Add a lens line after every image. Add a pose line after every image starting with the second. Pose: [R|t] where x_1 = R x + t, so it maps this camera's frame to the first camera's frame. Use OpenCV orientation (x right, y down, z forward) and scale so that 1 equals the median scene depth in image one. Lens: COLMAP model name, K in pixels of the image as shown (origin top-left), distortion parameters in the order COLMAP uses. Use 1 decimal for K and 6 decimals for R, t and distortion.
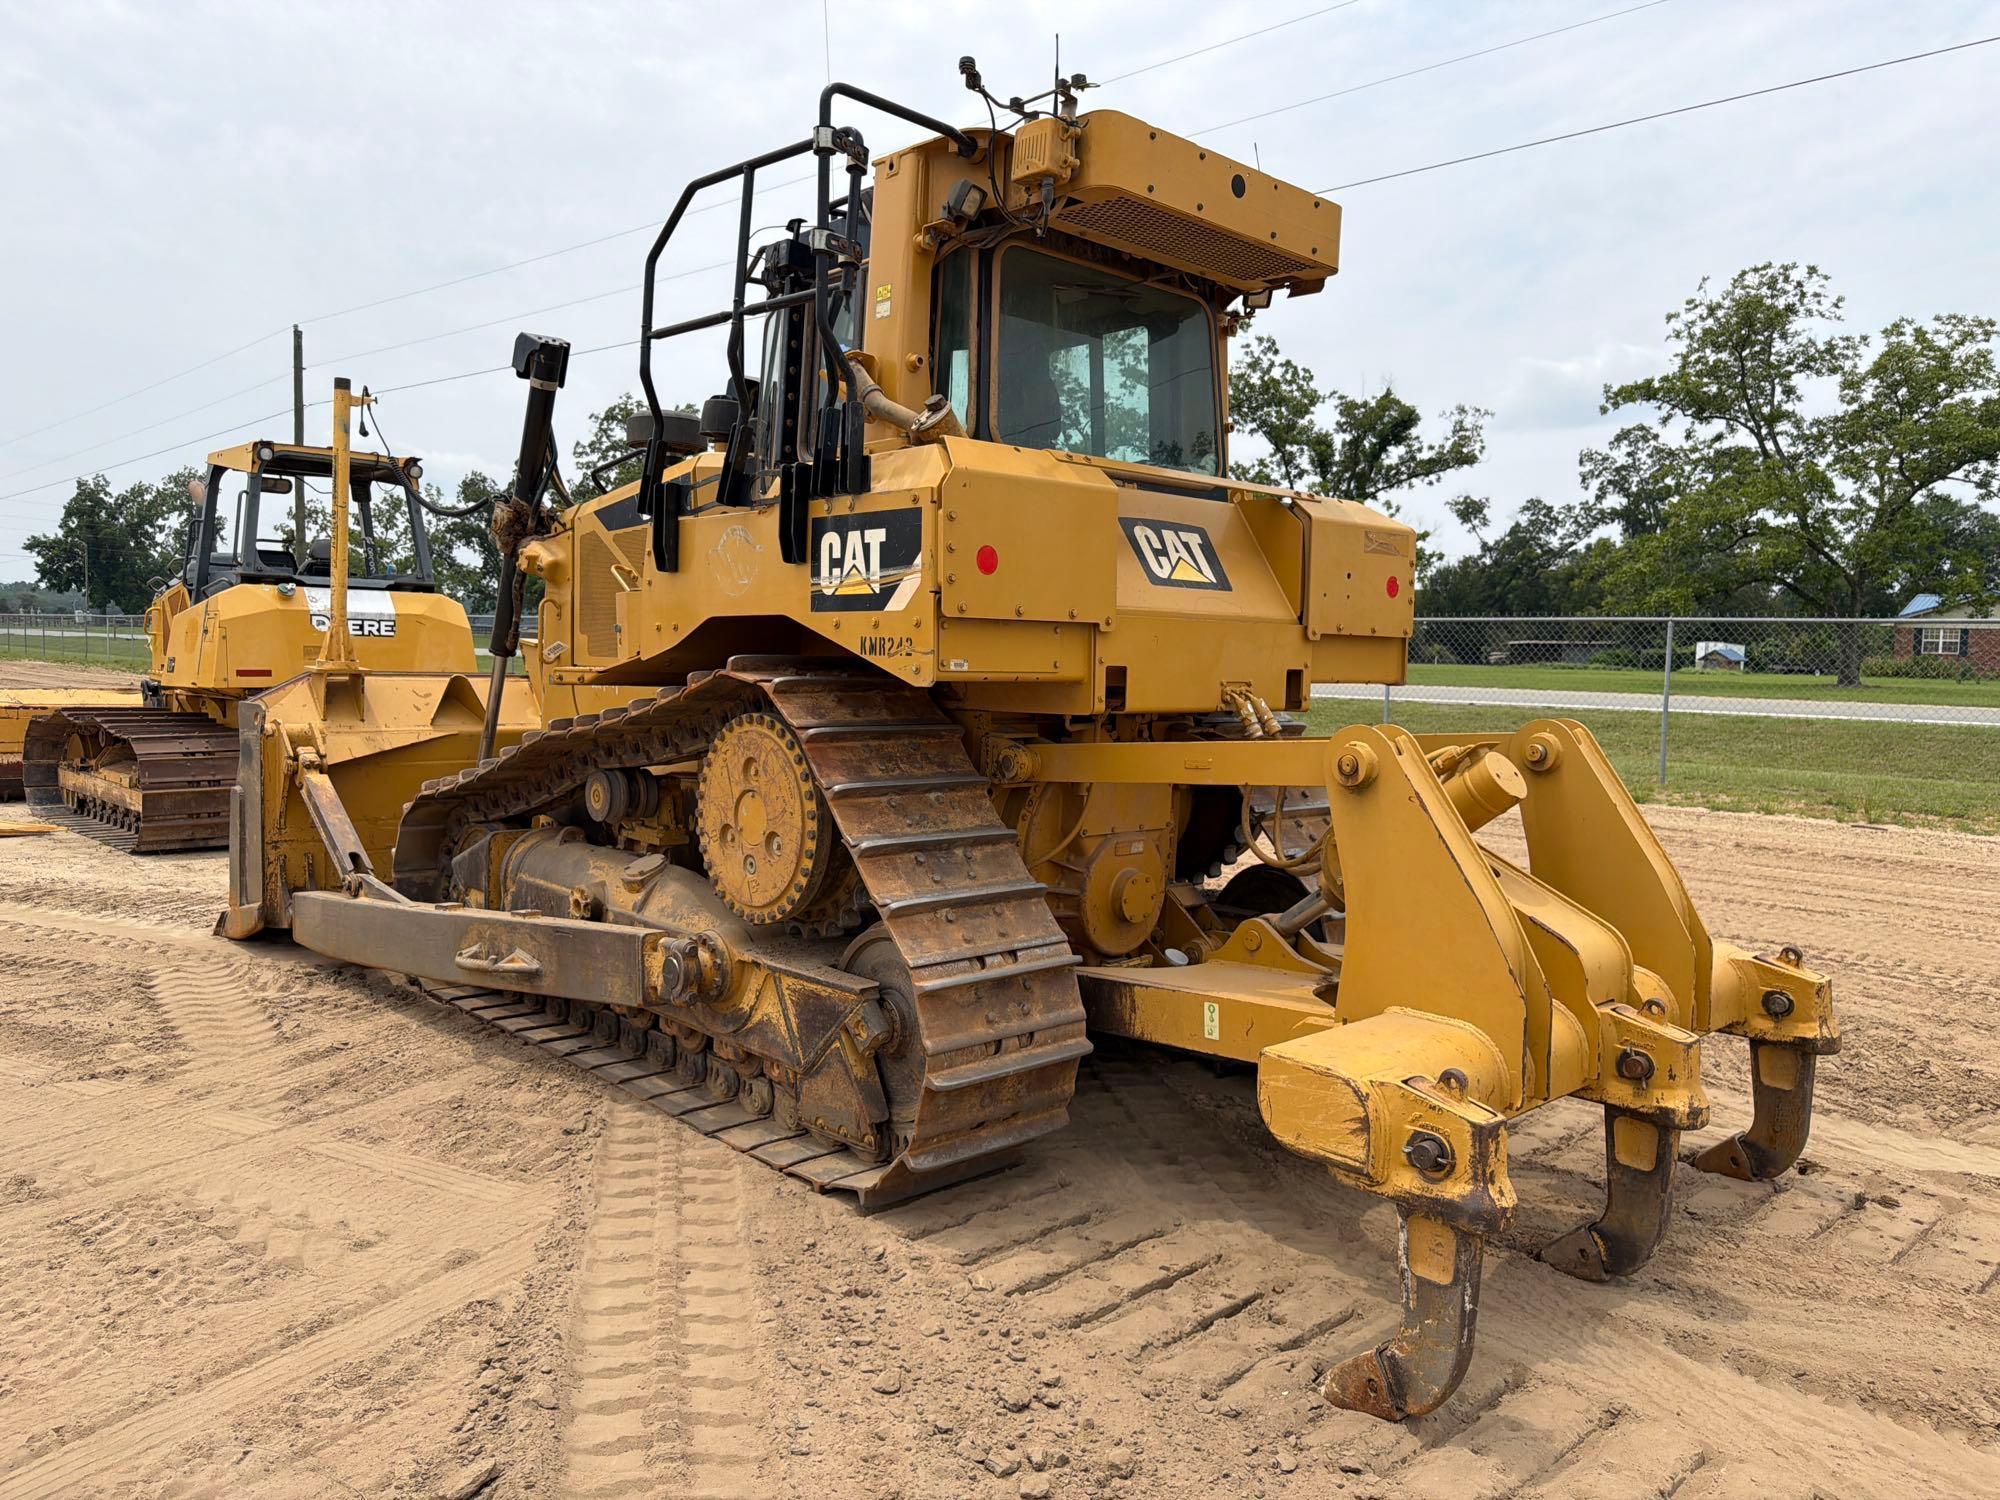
lens RADIAL K [[1402.1, 0, 1000.0], [0, 1402.1, 750.0], [0, 0, 1]] dist [0.125416, -0.202349]
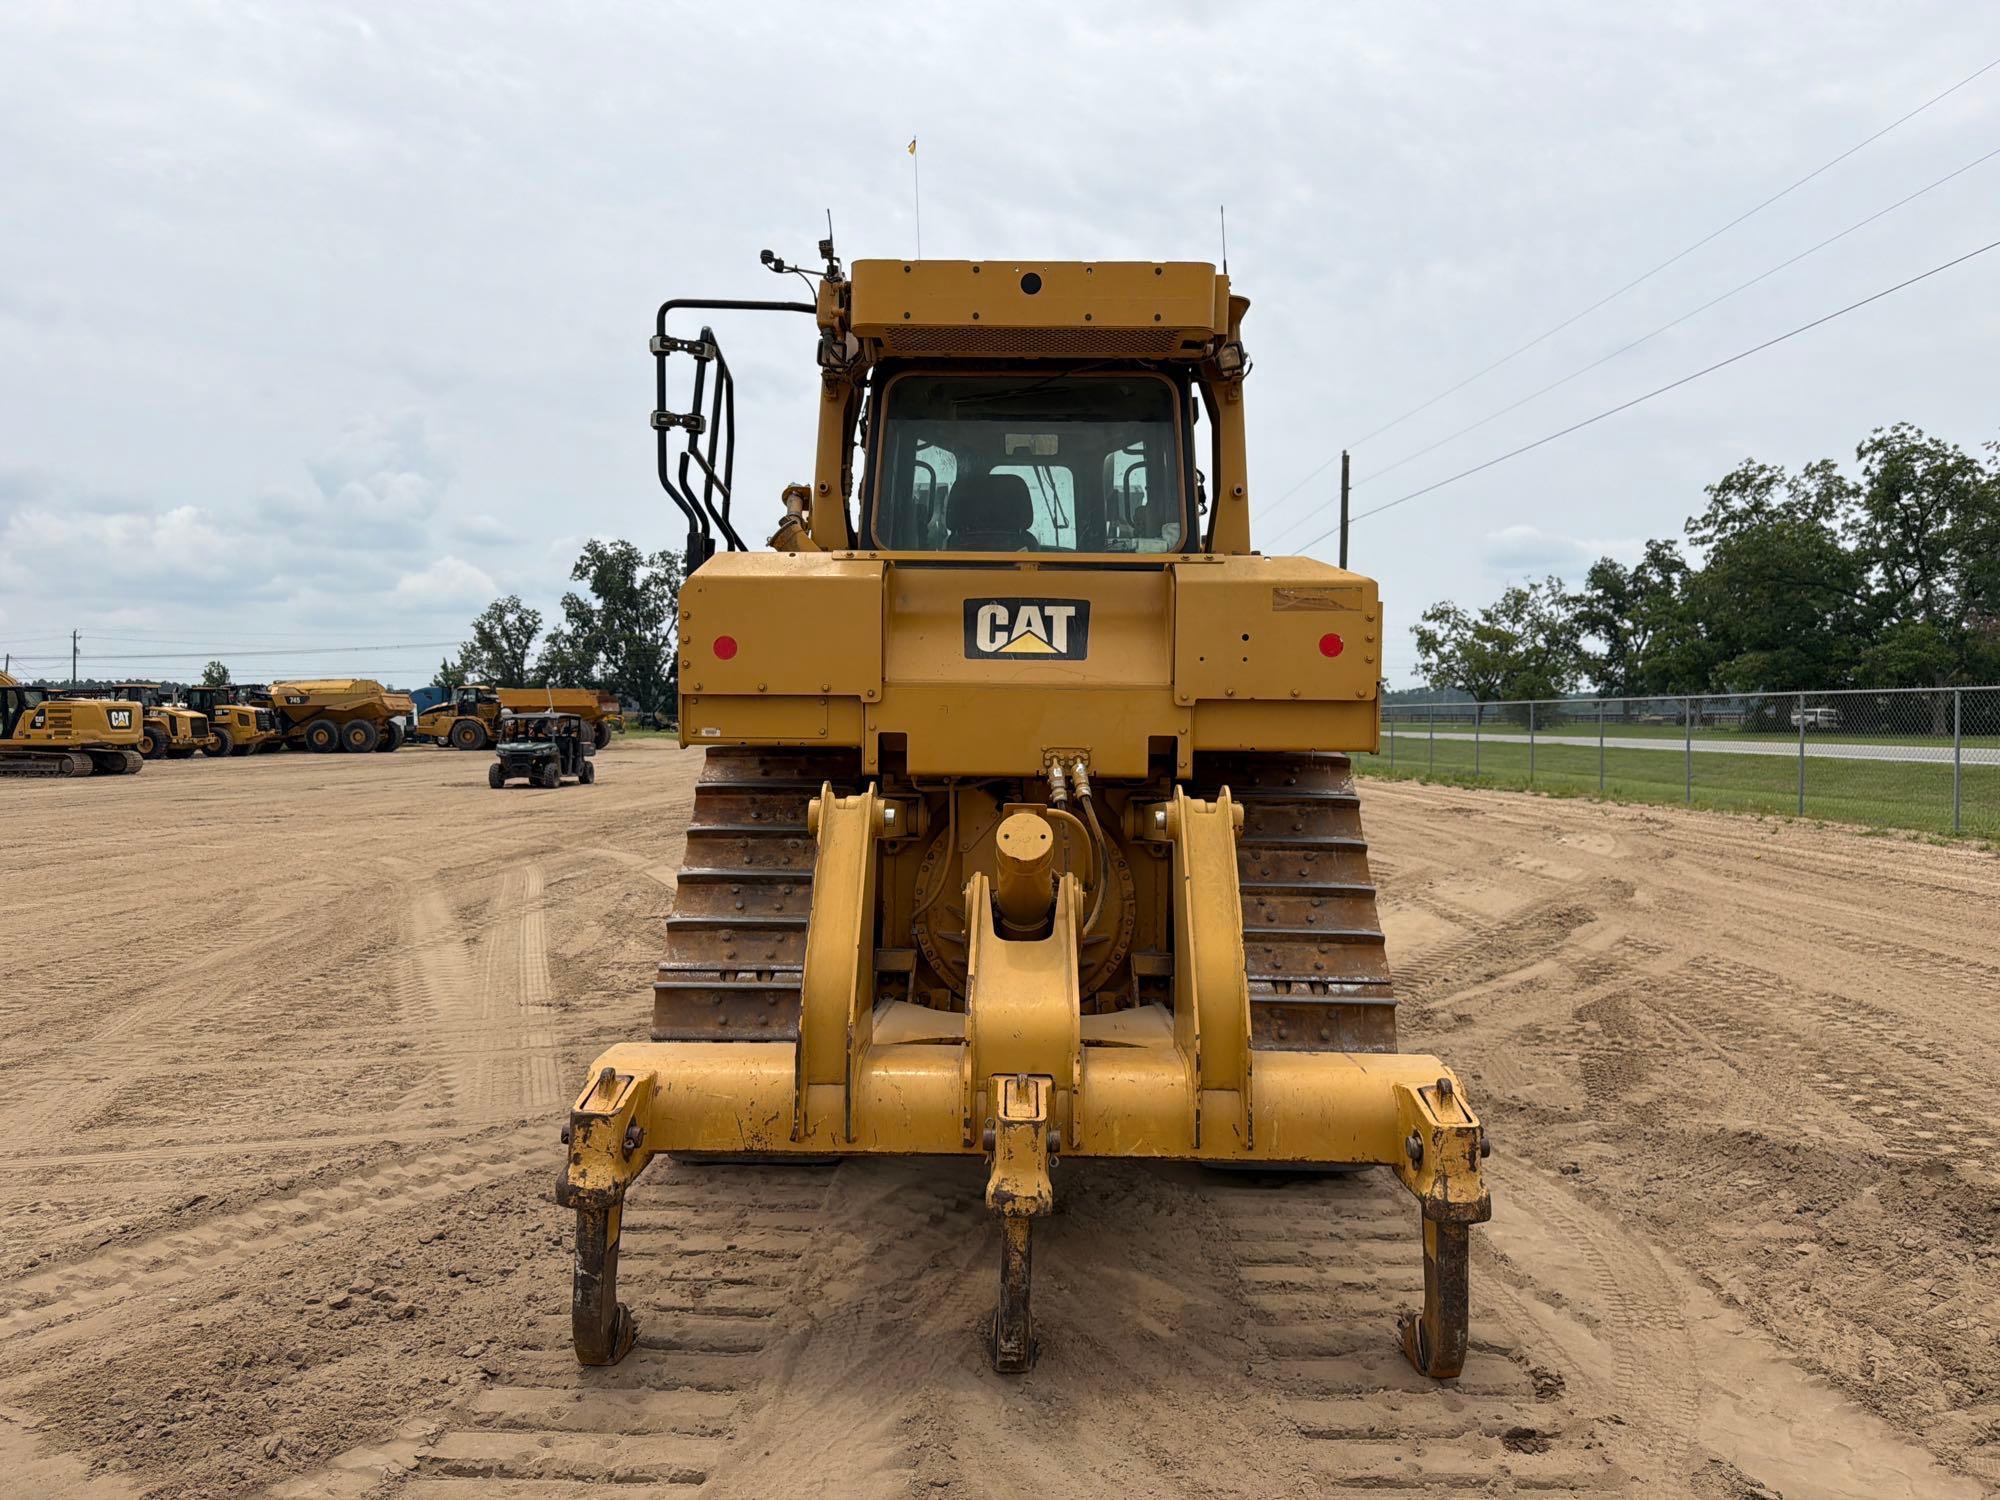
lens RADIAL K [[1402.1, 0, 1000.0], [0, 1402.1, 750.0], [0, 0, 1]] dist [0.125416, -0.202349]
pose [[0.716647, -0.003843, -0.697426, 0.847719], [-0.039800, 0.998130, -0.046396, 0.002838], [0.696300, 0.061008, 0.715154, 0.232059]]
